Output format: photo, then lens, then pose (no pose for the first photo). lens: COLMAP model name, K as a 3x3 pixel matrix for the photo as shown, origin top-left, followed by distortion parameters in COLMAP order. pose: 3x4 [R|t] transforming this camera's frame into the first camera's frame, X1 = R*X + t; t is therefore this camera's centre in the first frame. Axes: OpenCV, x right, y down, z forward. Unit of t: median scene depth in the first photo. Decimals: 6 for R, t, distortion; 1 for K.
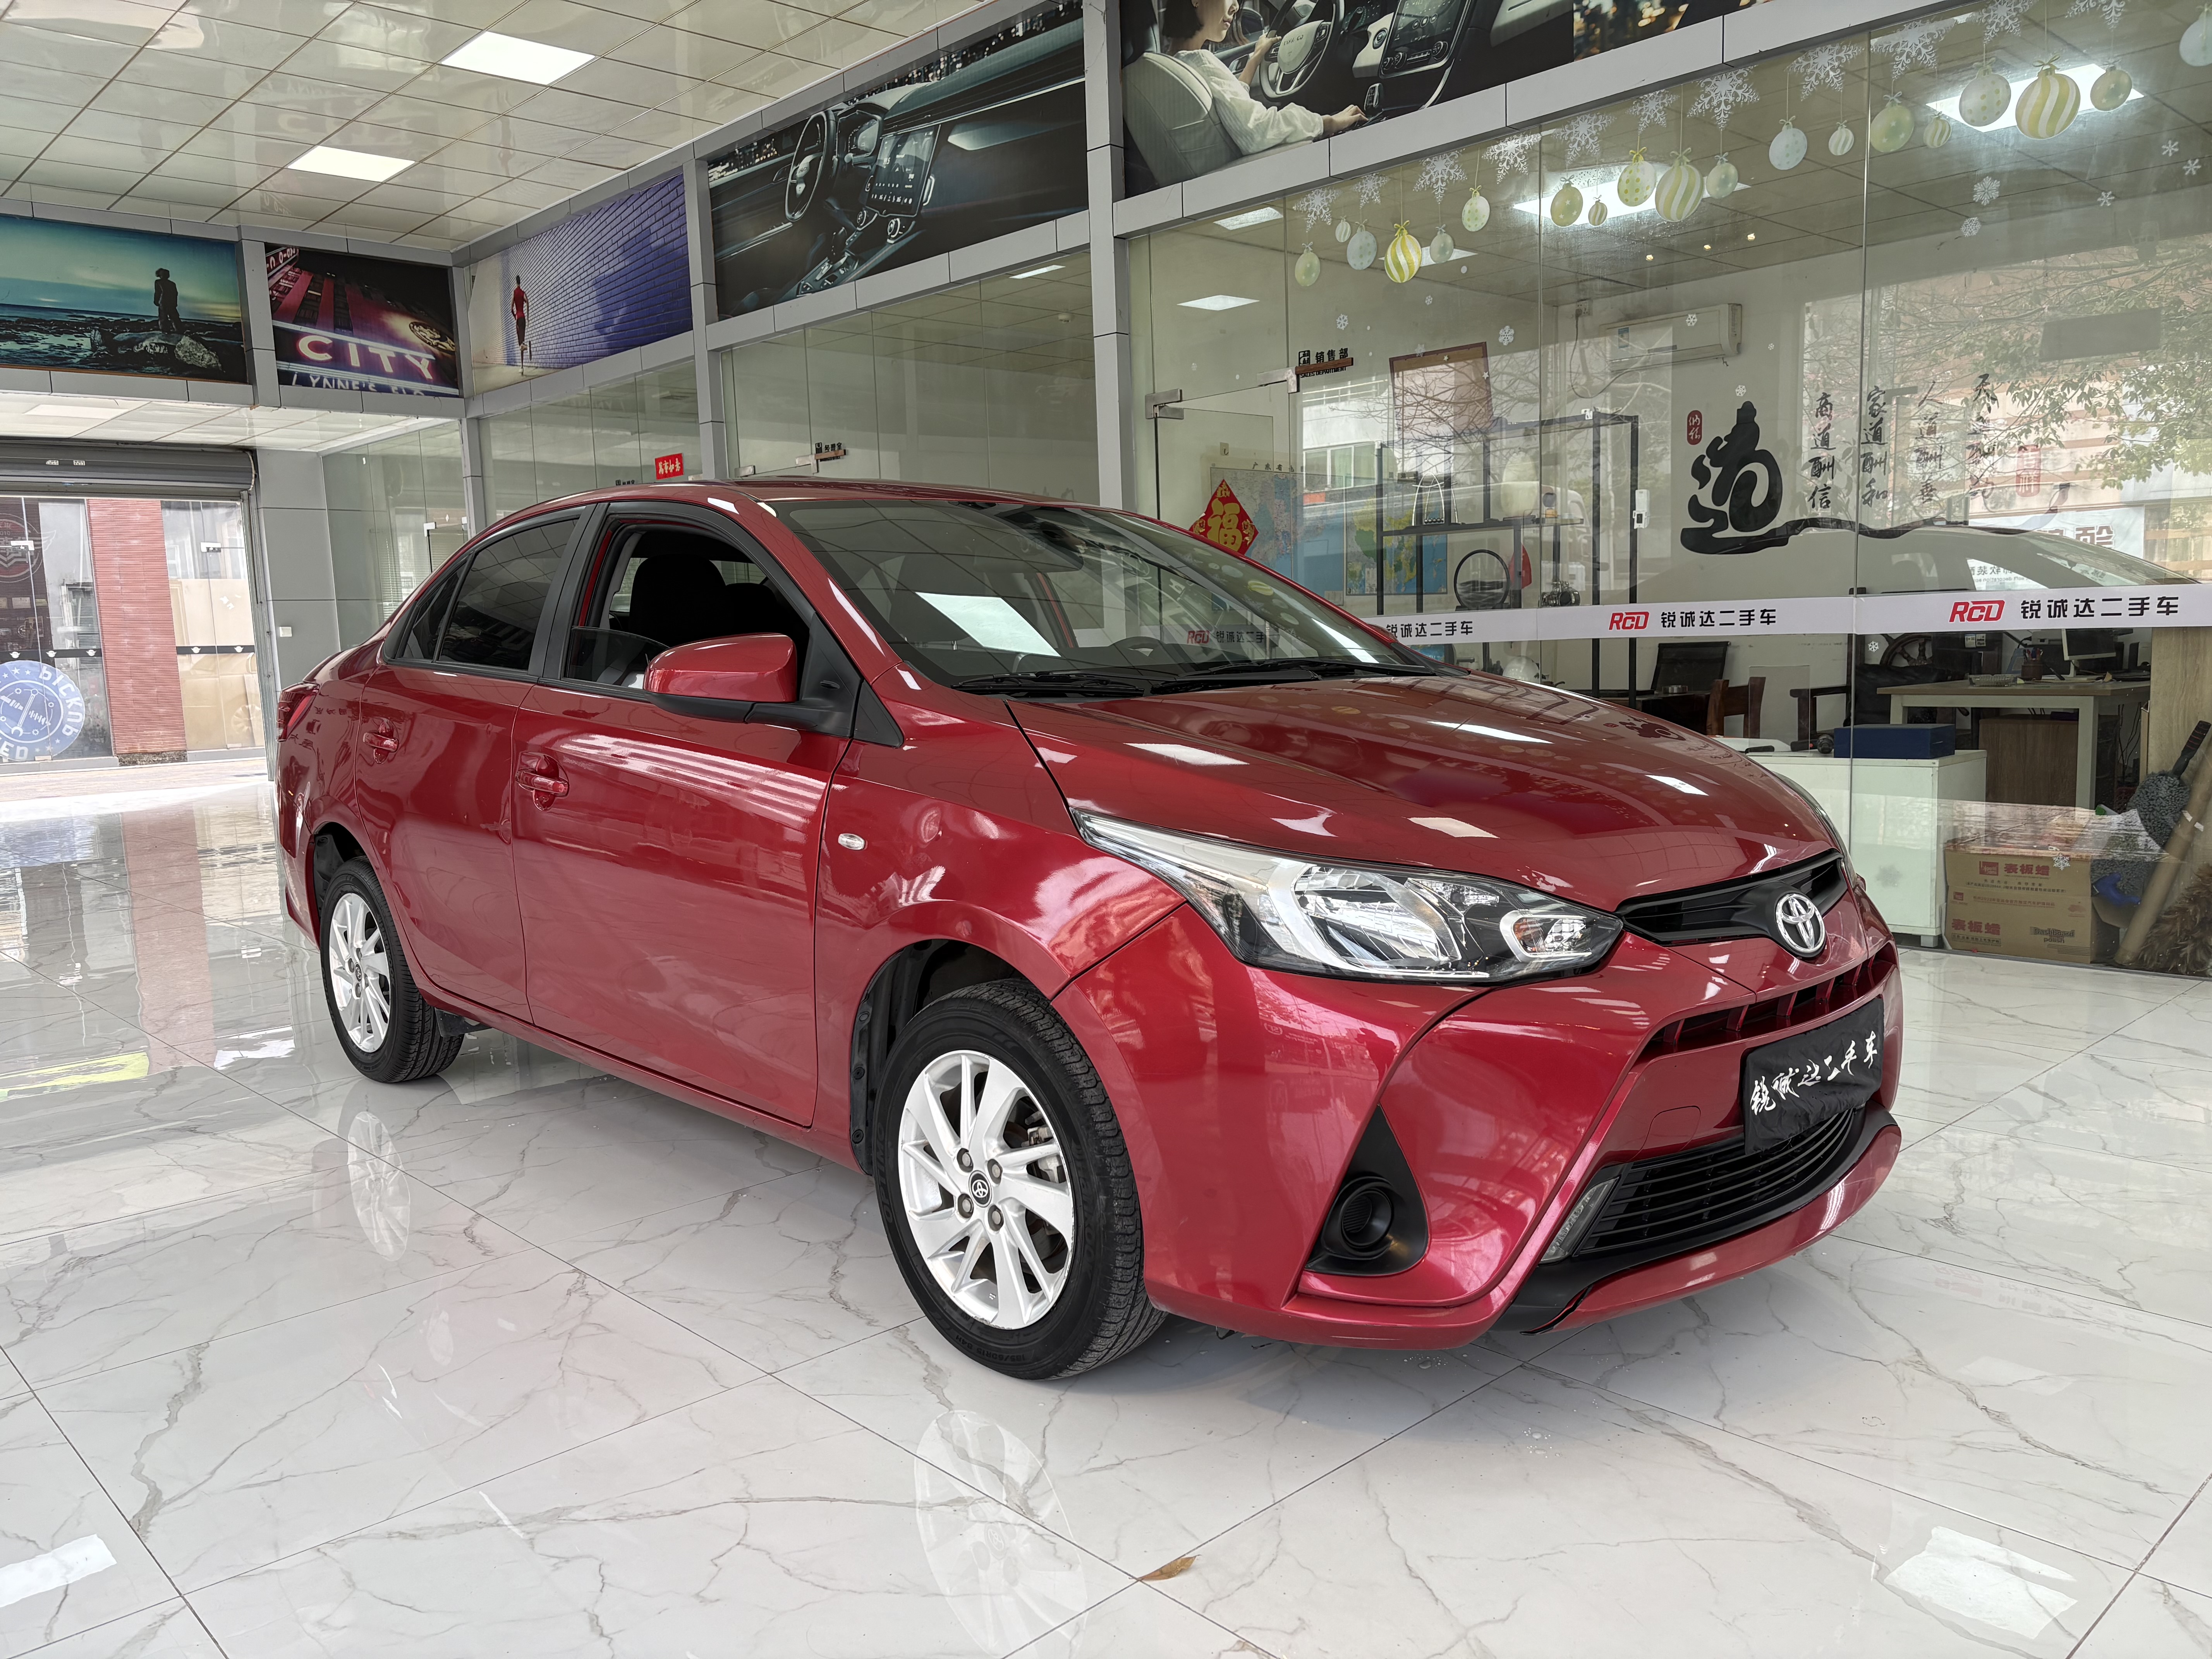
lens RADIAL K [[1661.1, 0, 1138.3], [0, 1661.1, 835.5], [0, 0, 1]] dist [0.049189, -0.046305]
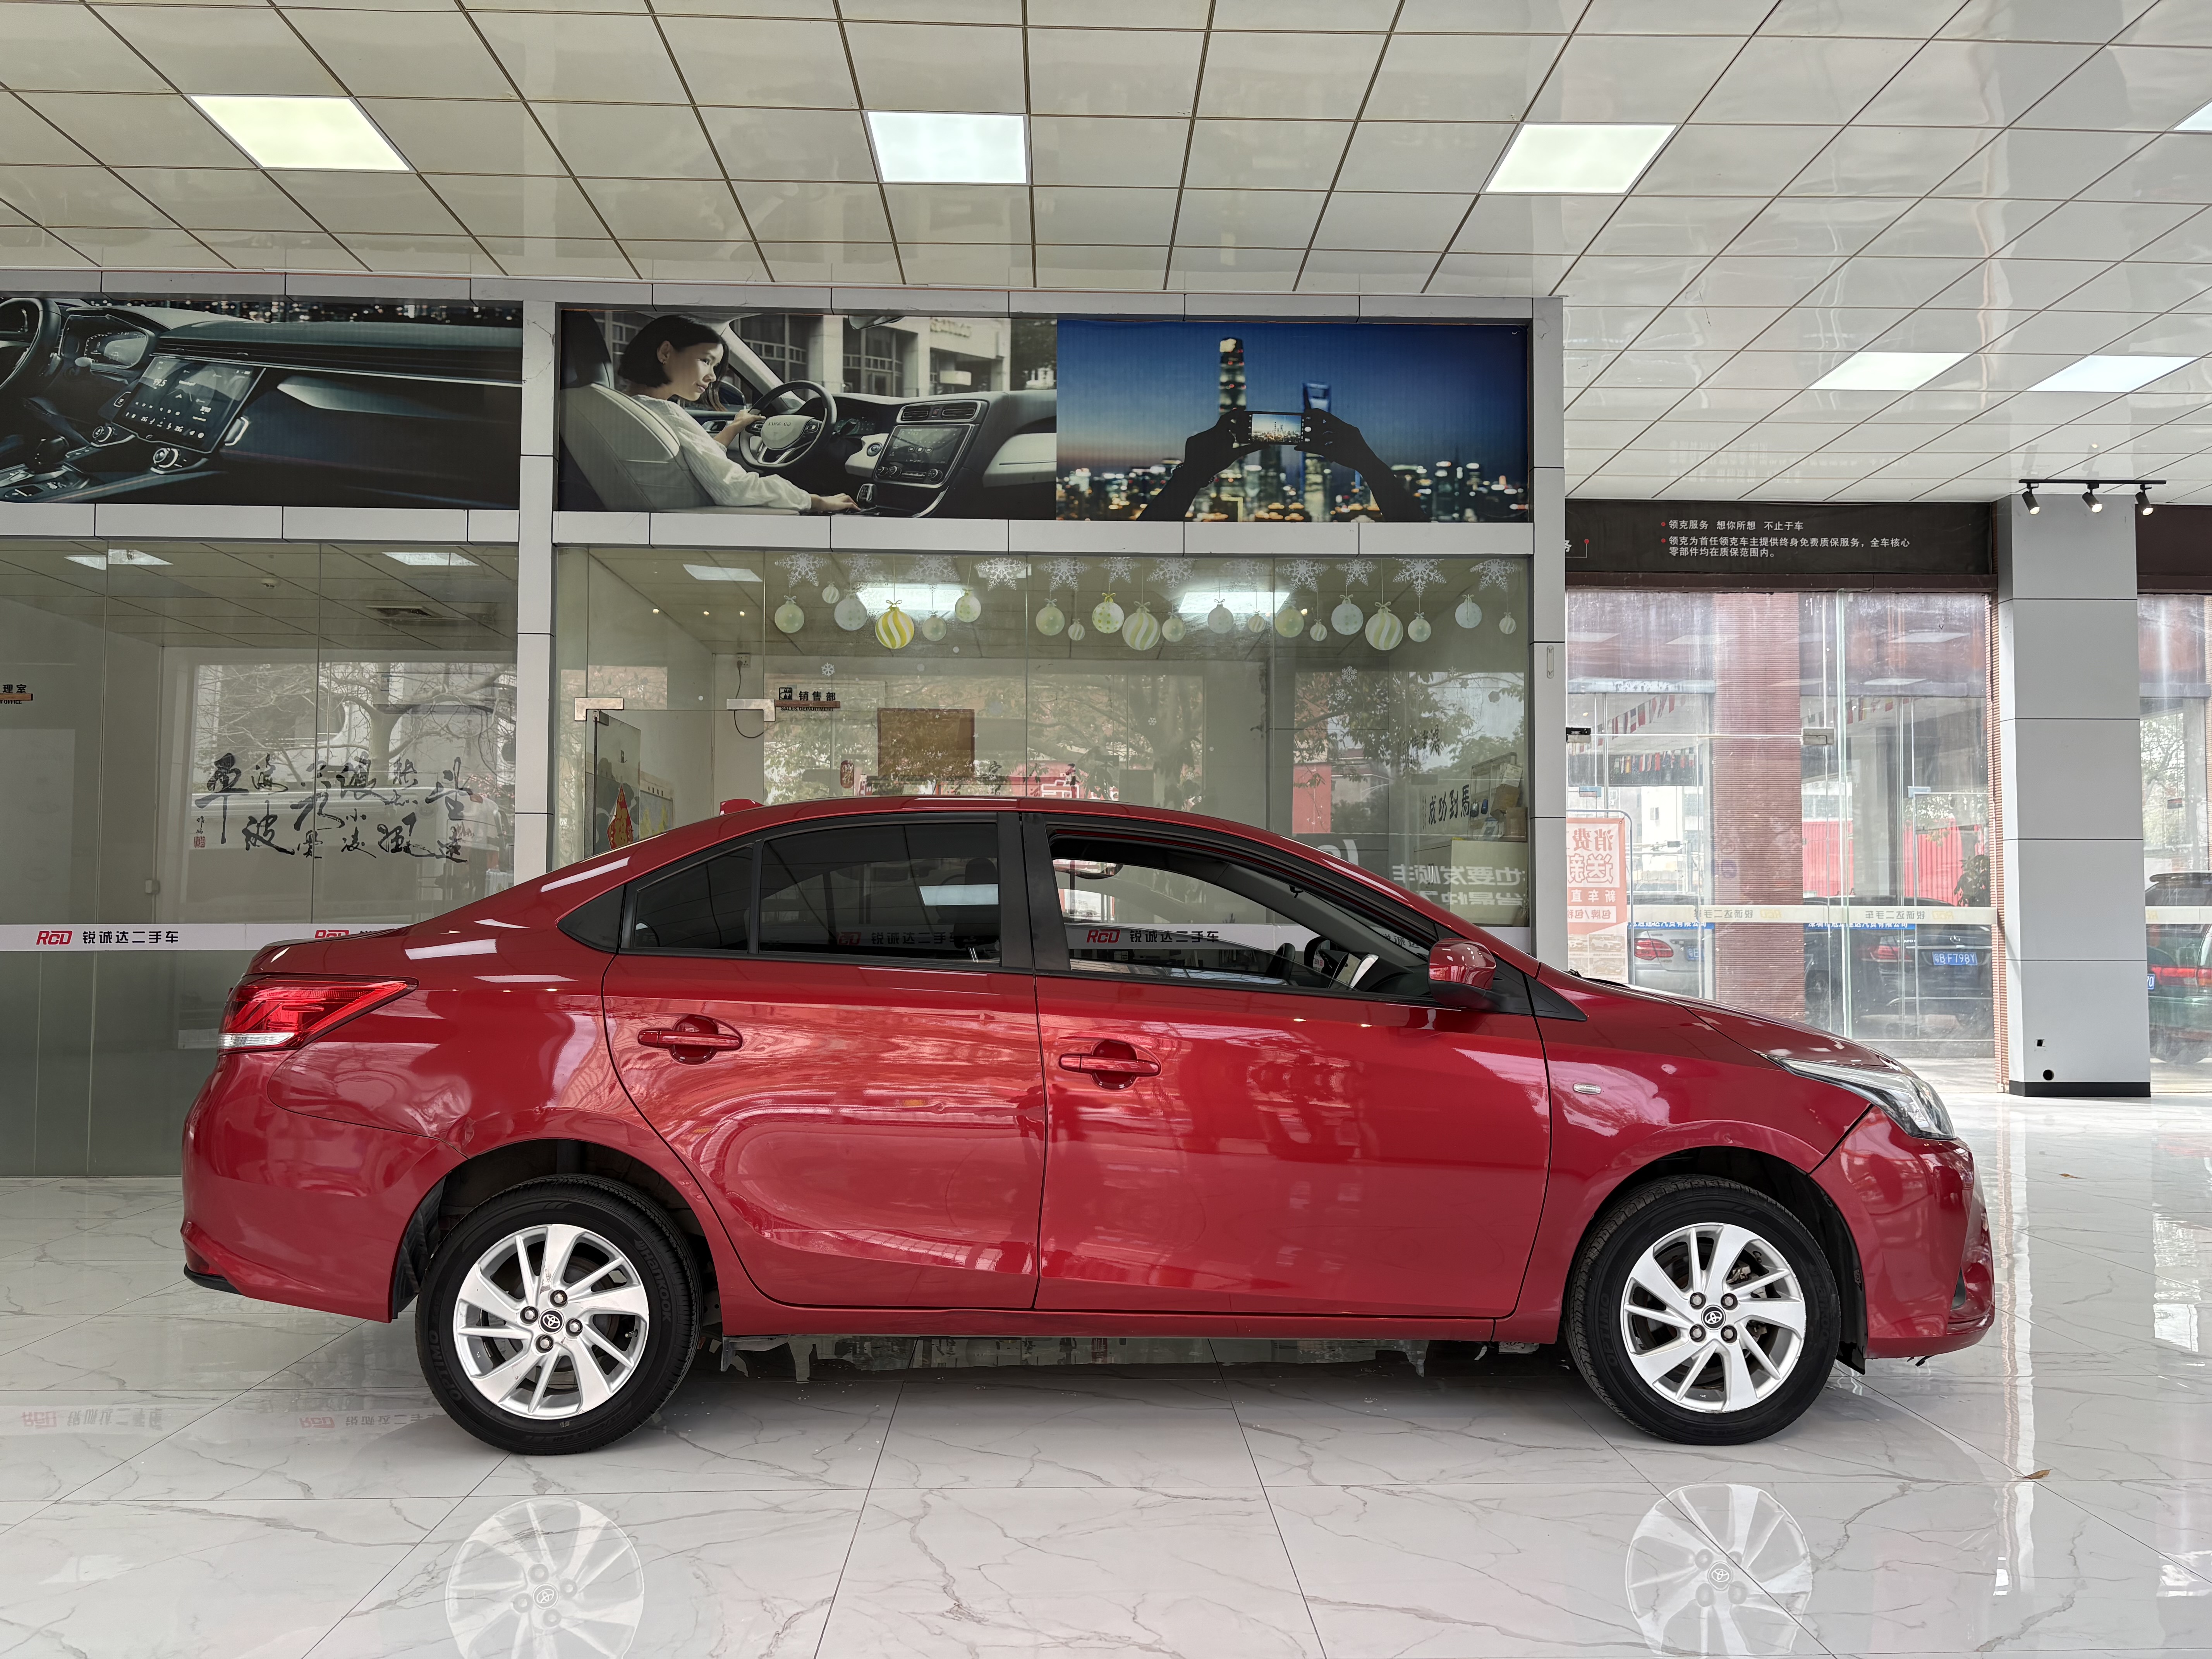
lens RADIAL K [[1661.1, 0, 1129.4], [0, 1661.1, 833.7], [0, 0, 1]] dist [0.049189, -0.046305]
pose [[0.652252, 0.080491, 0.753716, -0.477712], [0.071117, 0.983462, -0.166570, 0.002972], [-0.754659, 0.162247, 0.635741, 0.120599]]
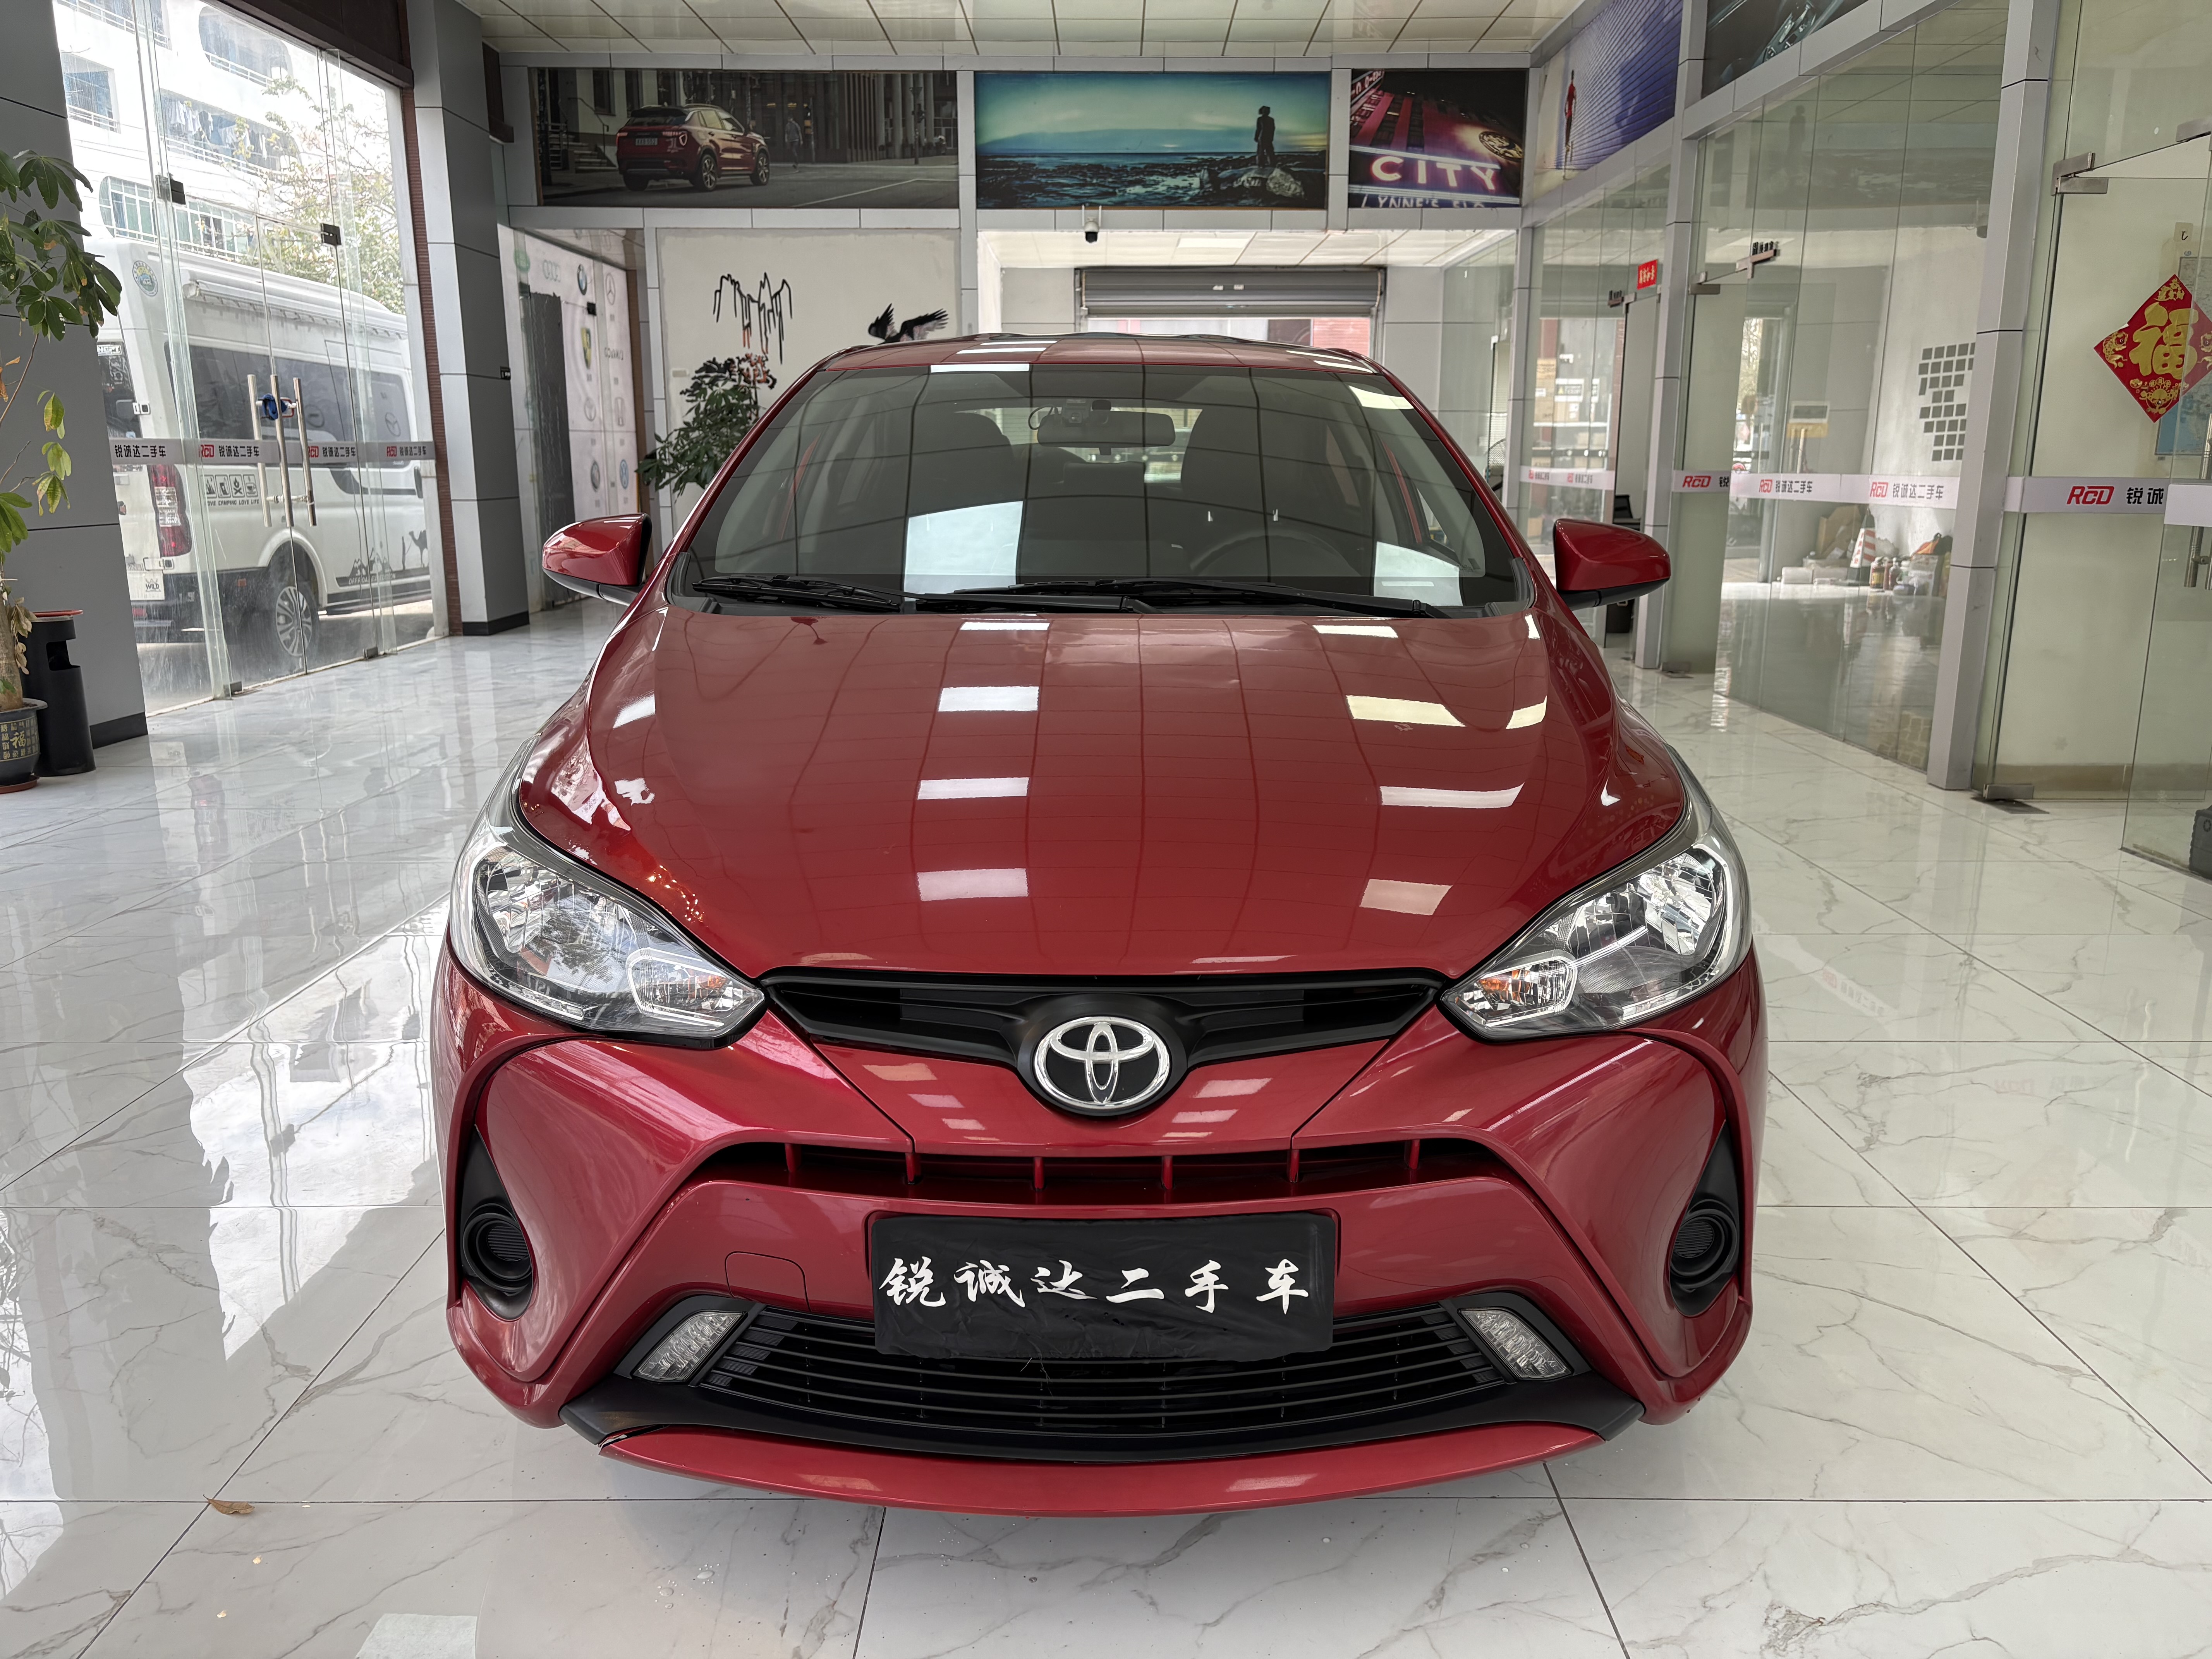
lens RADIAL K [[1661.1, 0, 1110.3], [0, 1661.1, 830.5], [0, 0, 1]] dist [0.049189, -0.046305]
pose [[0.729642, 0.184630, -0.658434, 0.233559], [-0.109758, 0.981998, 0.153731, -0.039951], [0.674964, -0.039901, 0.736771, 0.149030]]
